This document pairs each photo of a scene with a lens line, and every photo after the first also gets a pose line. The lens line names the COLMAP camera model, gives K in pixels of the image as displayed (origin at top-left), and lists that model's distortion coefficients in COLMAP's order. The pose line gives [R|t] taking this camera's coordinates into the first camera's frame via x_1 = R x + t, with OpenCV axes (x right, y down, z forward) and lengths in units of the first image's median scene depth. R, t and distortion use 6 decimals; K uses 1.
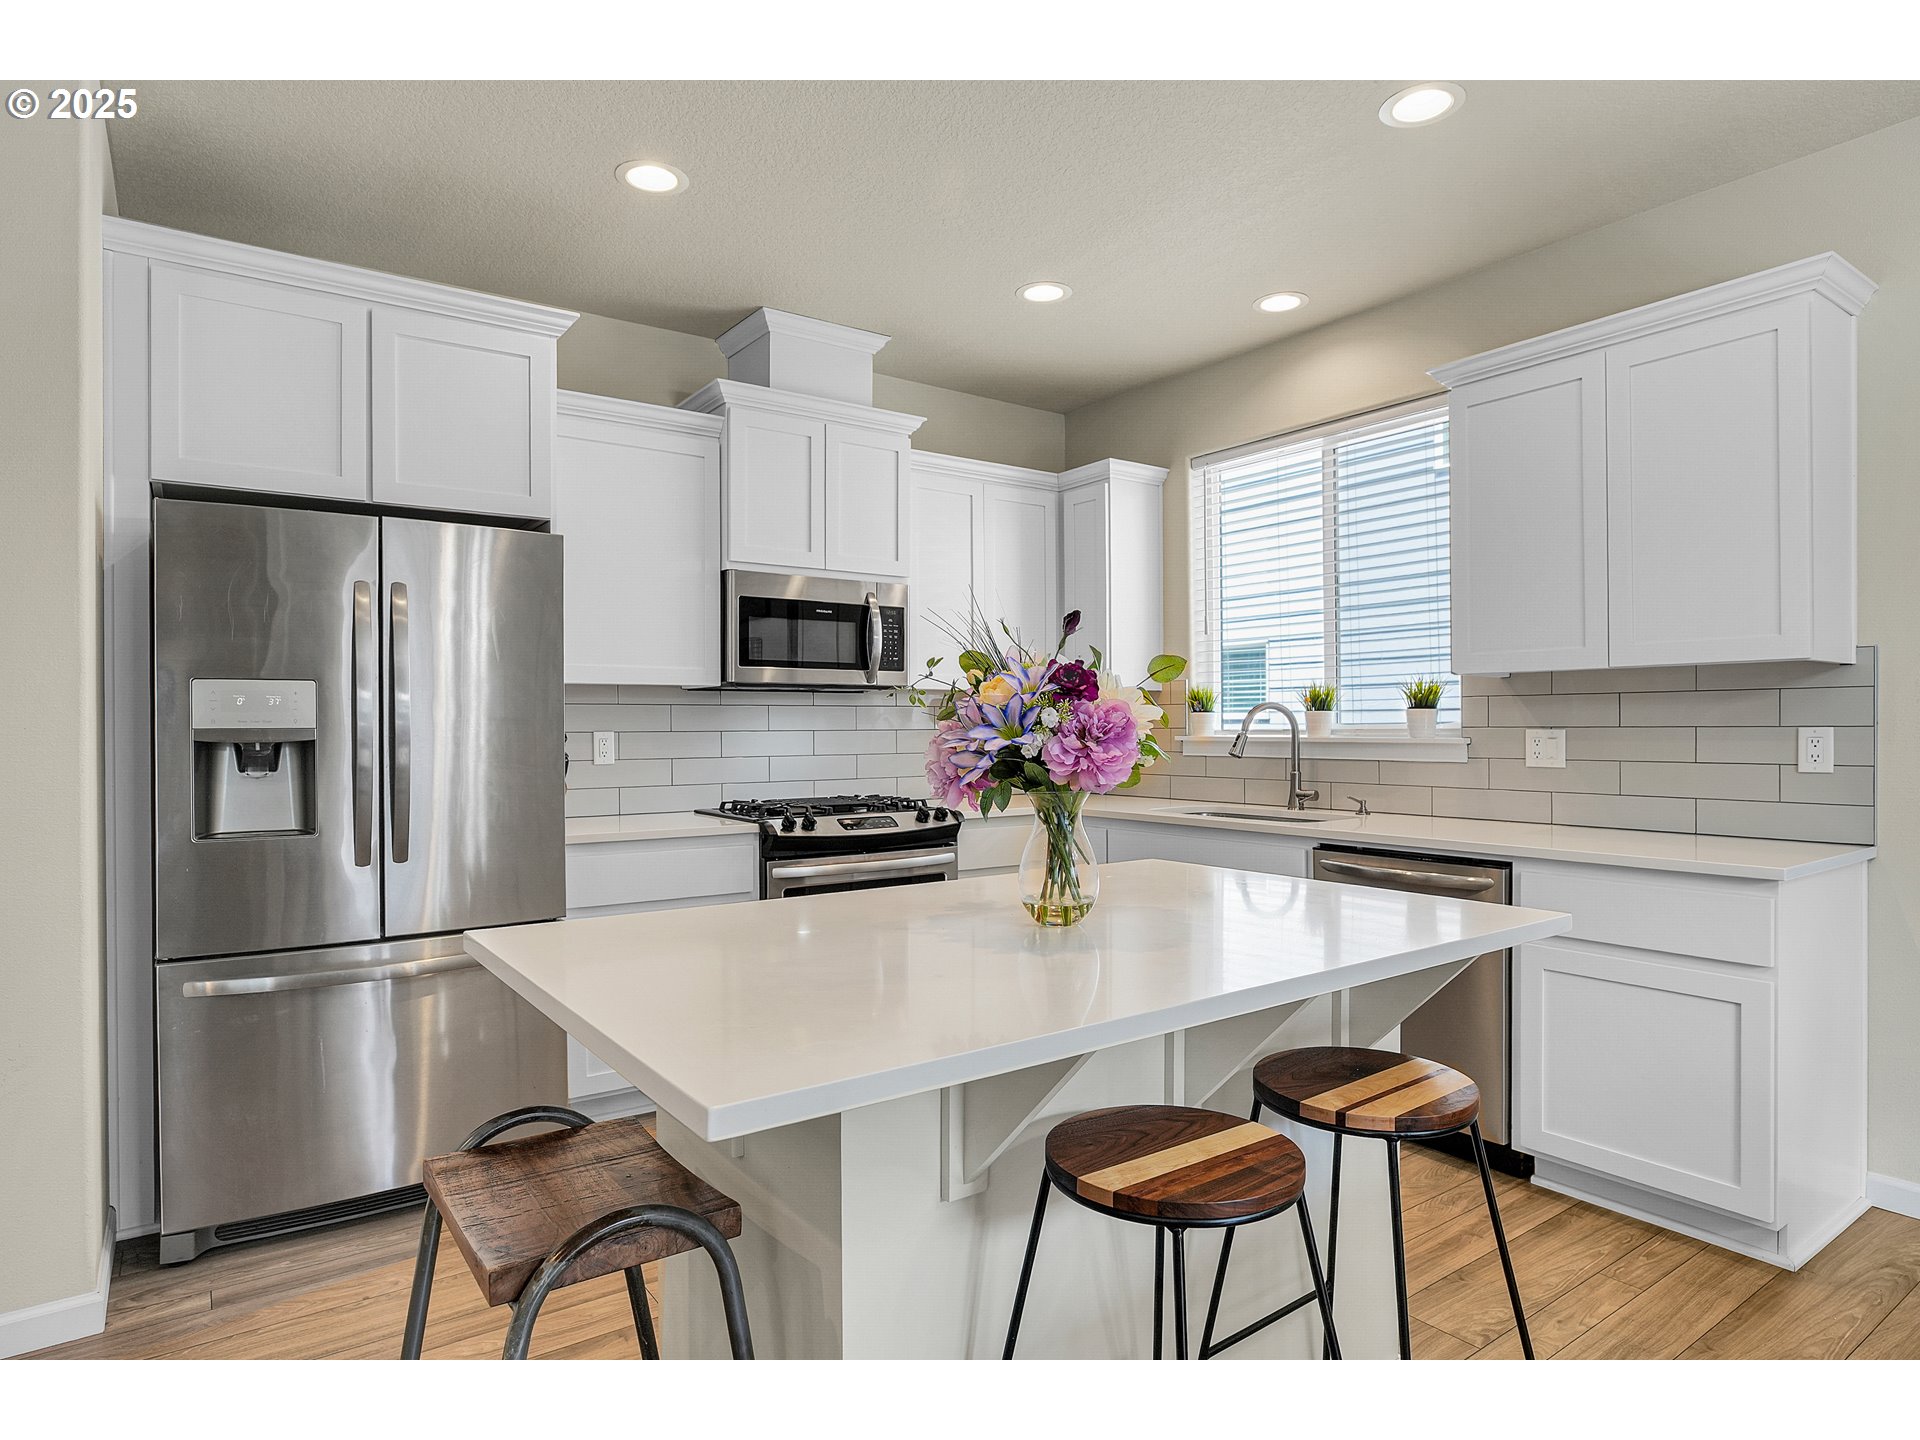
lens RADIAL K [[1099.9, 0, 935.2], [0, 1099.9, 724.2], [0, 0, 1]] dist [-0.004272, 0.001350]
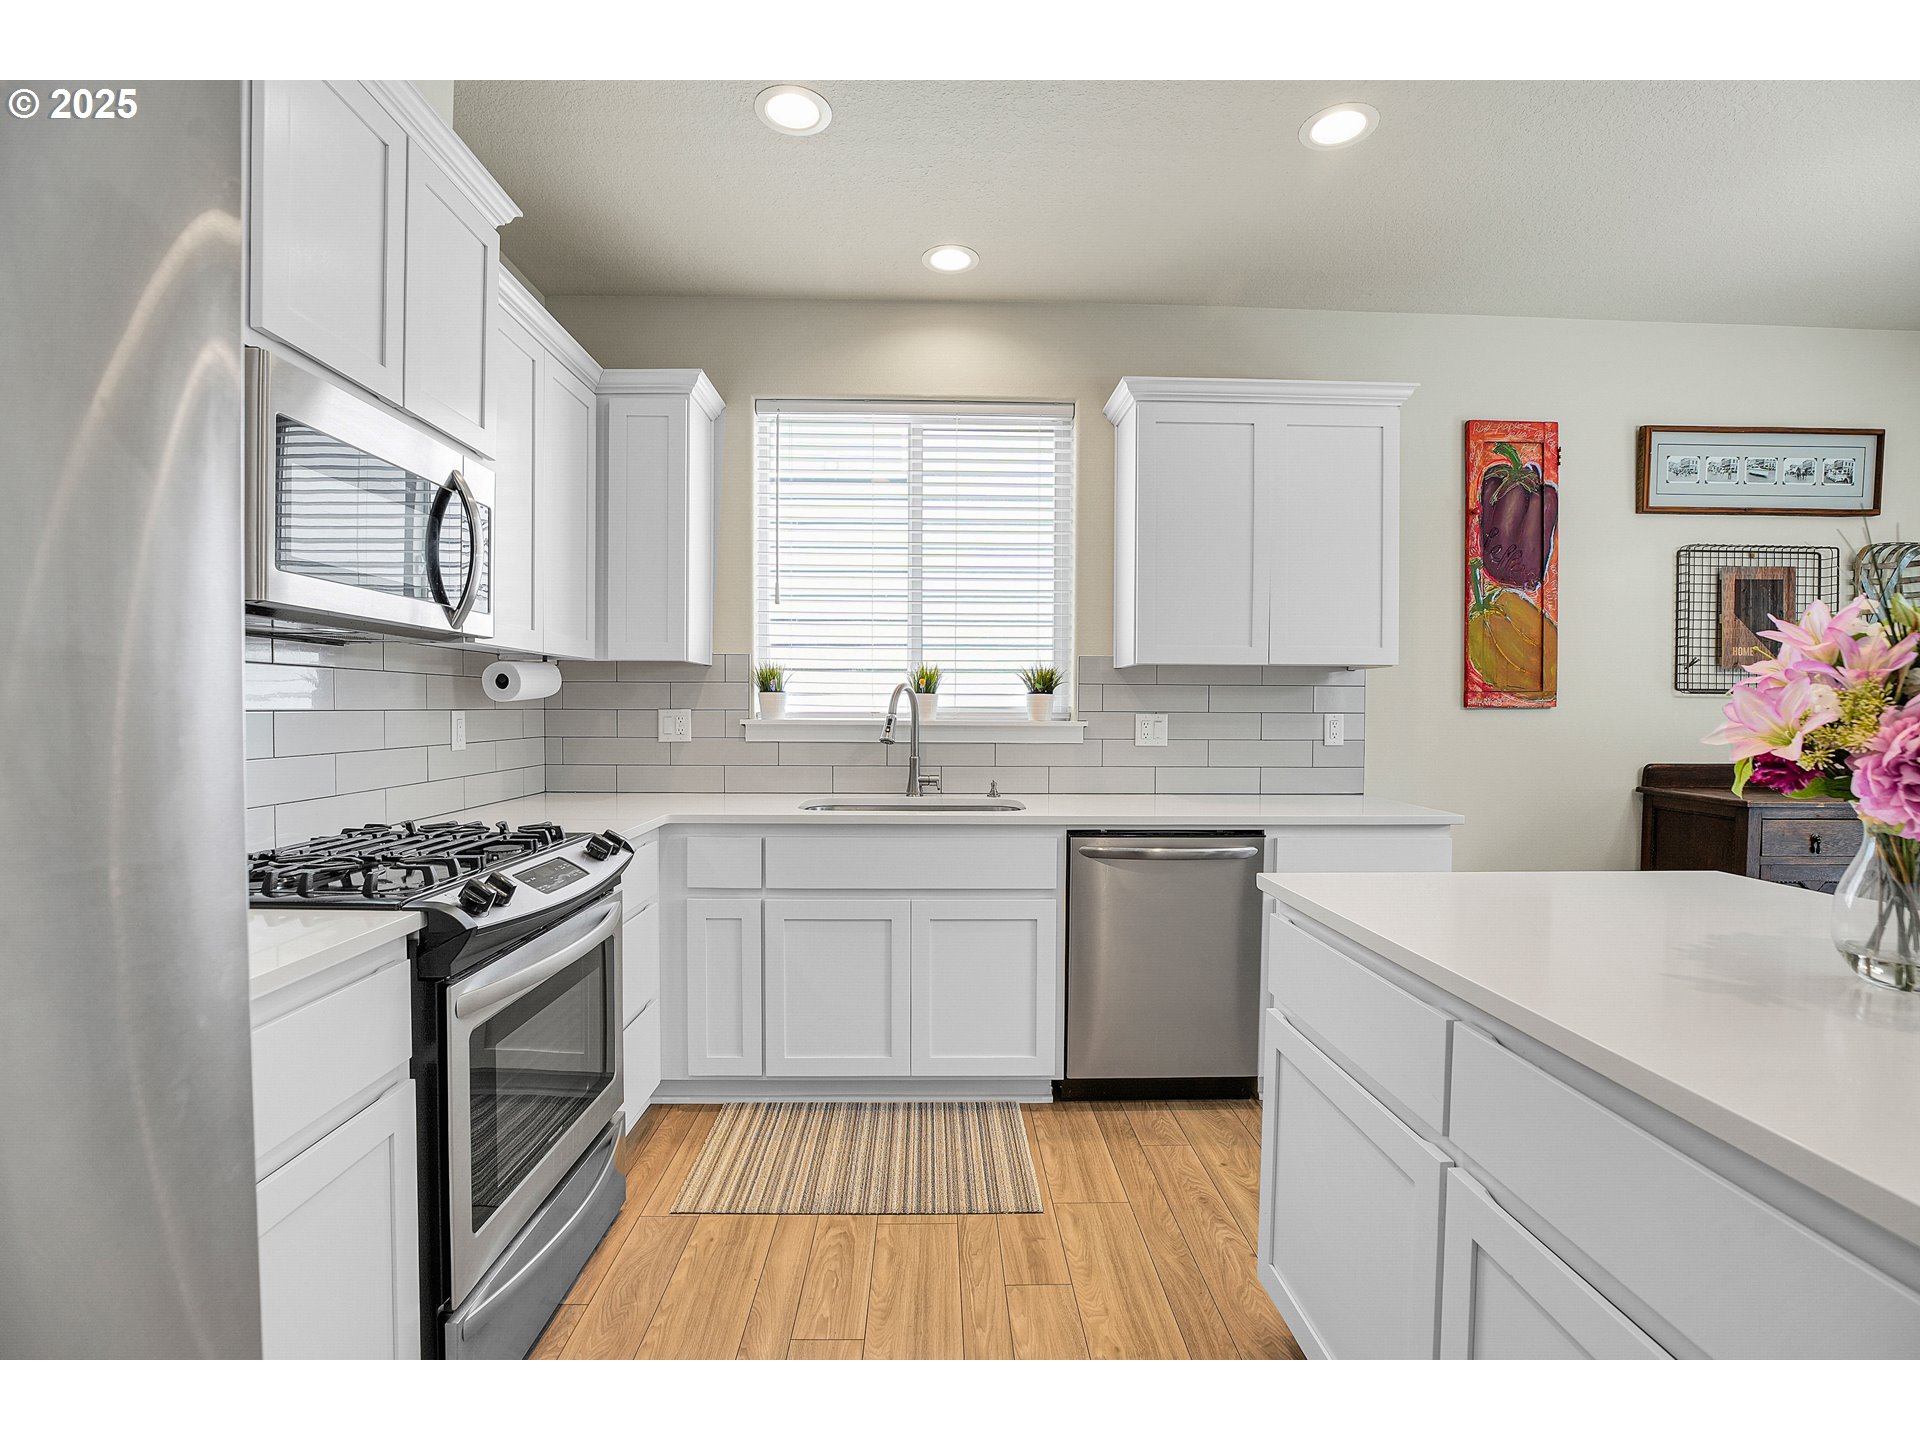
lens RADIAL K [[901.7, 0, 960.3], [0, 901.7, 731.3], [0, 0, 1]] dist [-0.028499, 0.003119]
pose [[0.549029, -0.012361, 0.835712, -0.316737], [-0.009763, 0.999728, 0.021201, 0.004057], [-0.835746, -0.019799, 0.548759, 0.547125]]
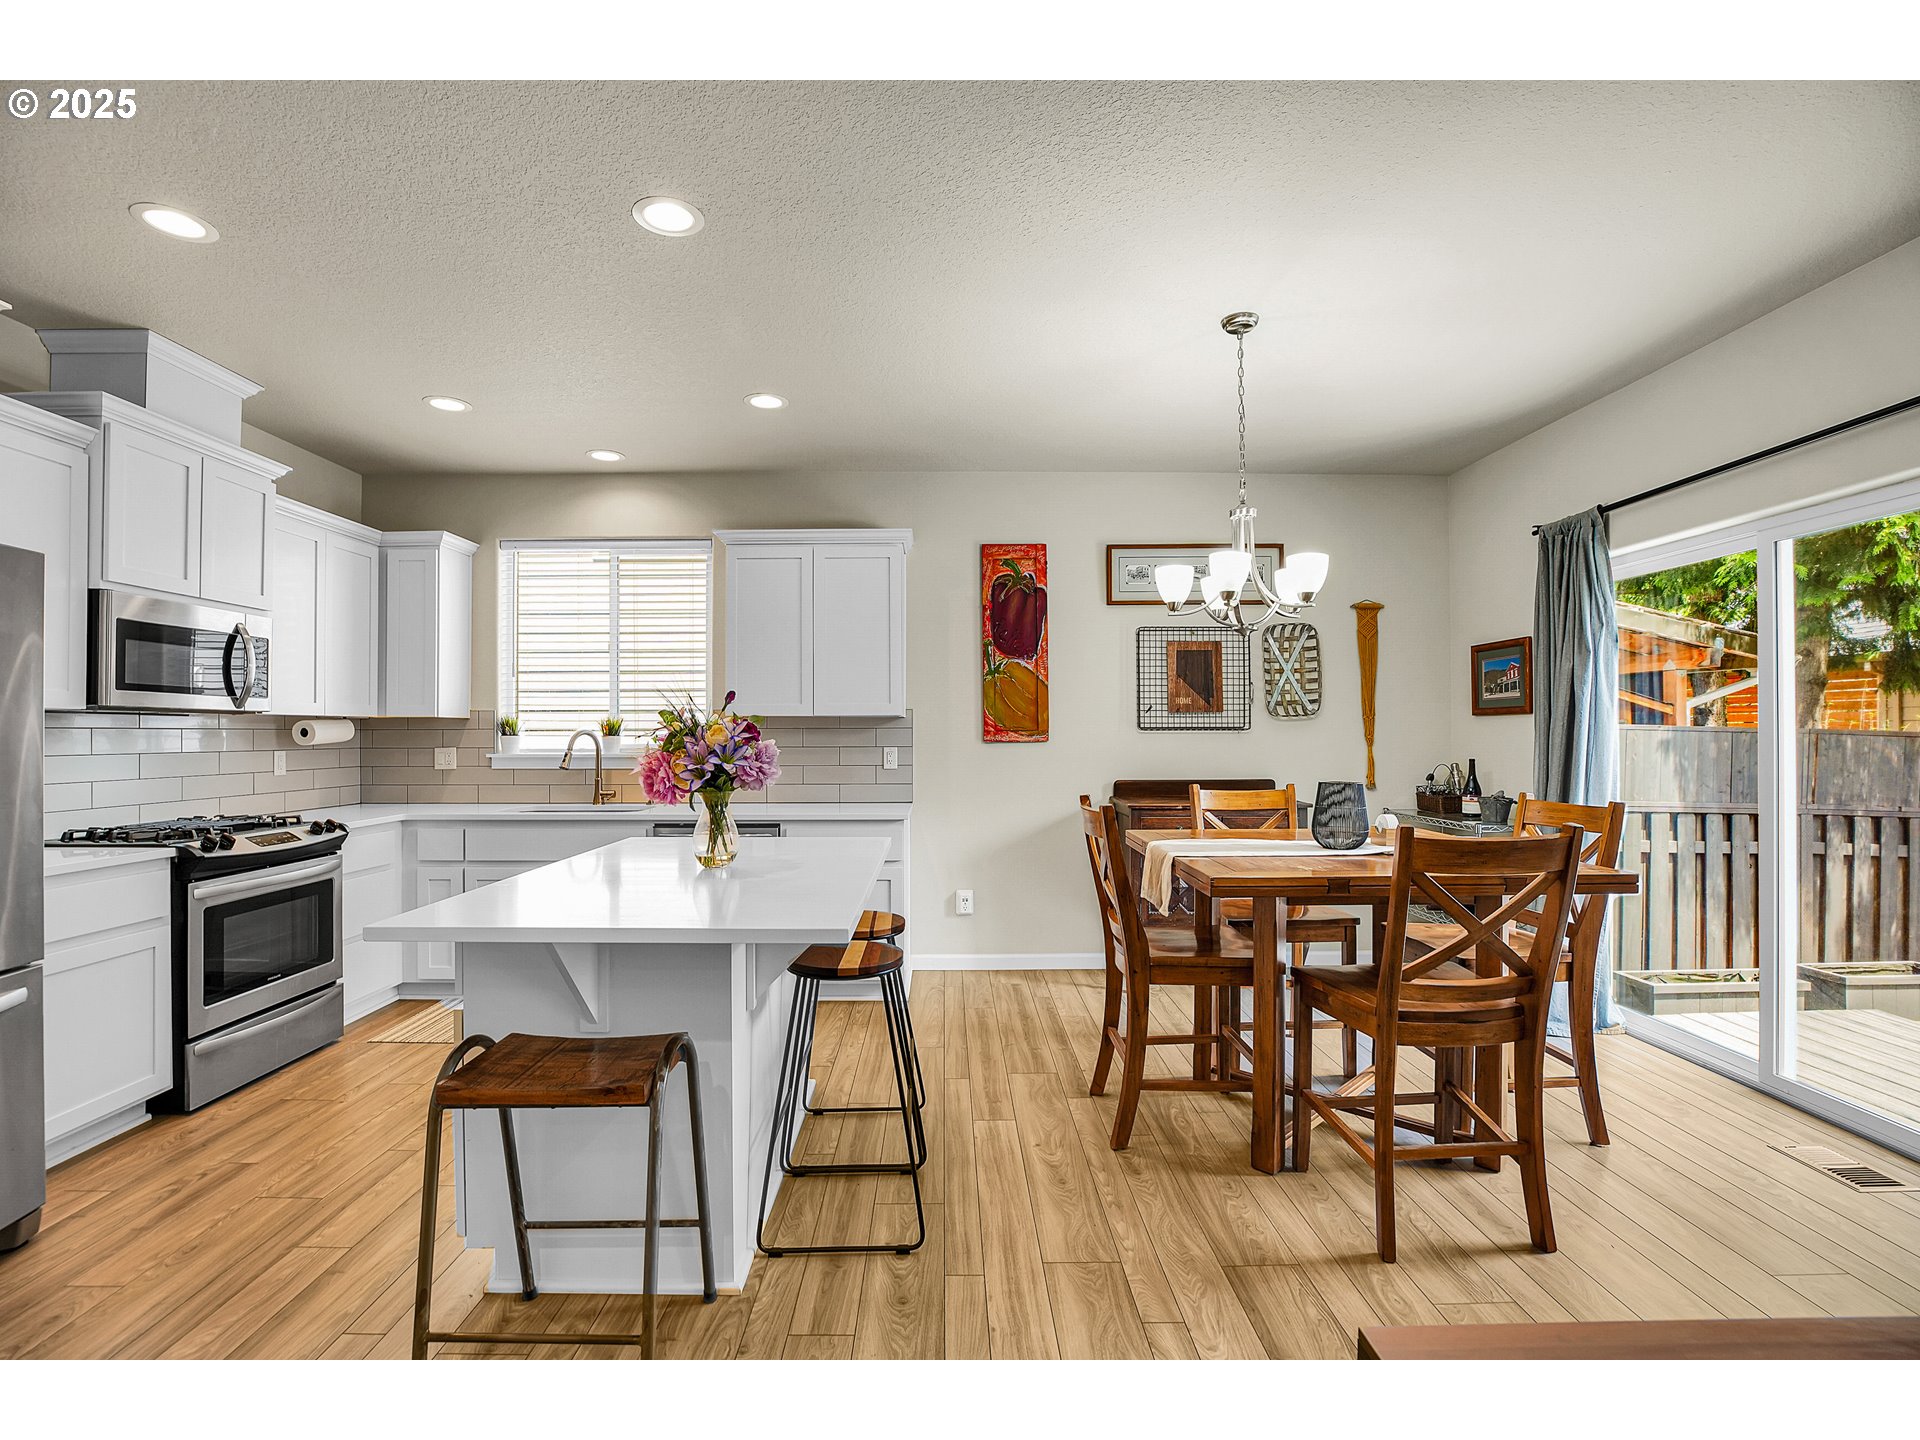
lens RADIAL K [[901.7, 0, 950.3], [0, 901.7, 726.1], [0, 0, 1]] dist [-0.028499, 0.003119]
pose [[0.570967, 0.010910, 0.820901, -0.382986], [-0.001803, 0.999926, -0.012035, -0.011995], [-0.820971, 0.005391, 0.570944, -0.048638]]
